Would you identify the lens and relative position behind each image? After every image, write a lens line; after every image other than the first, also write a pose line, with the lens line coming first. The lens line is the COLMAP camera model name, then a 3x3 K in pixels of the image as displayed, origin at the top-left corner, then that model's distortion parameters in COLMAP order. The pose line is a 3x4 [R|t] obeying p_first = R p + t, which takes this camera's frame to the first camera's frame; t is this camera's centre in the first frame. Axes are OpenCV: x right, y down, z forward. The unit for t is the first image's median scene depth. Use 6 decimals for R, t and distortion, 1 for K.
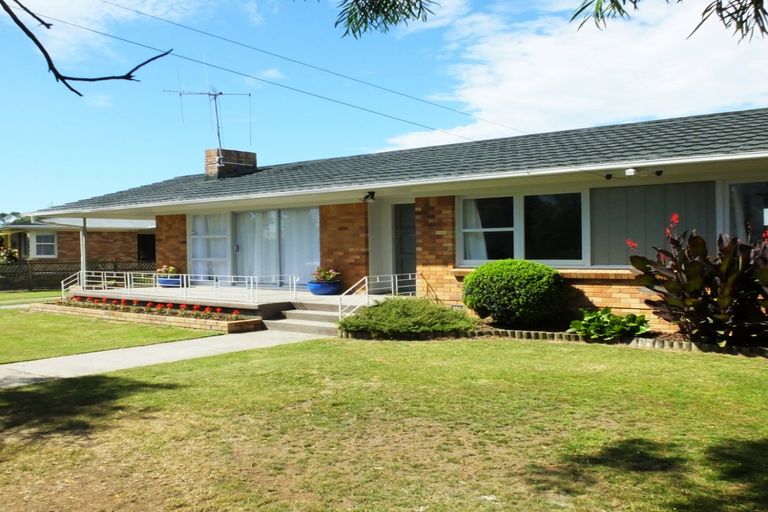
lens RADIAL K [[751.6, 0, 384.6], [0, 751.6, 231.8], [0, 0, 1]] dist [-0.056160, 0.028934]
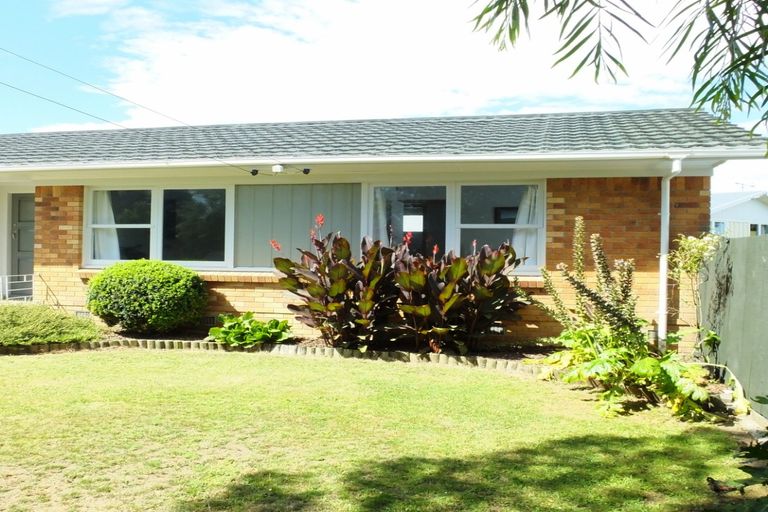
lens RADIAL K [[546.6, 0, 384.0], [0, 546.6, 256.0], [0, 0, 1]] dist [0.001575, -0.000734]
pose [[0.889080, 0.020962, 0.457271, 0.137815], [-0.030704, 0.999432, 0.013883, 0.016404], [-0.456720, -0.026383, 0.889219, 0.327959]]
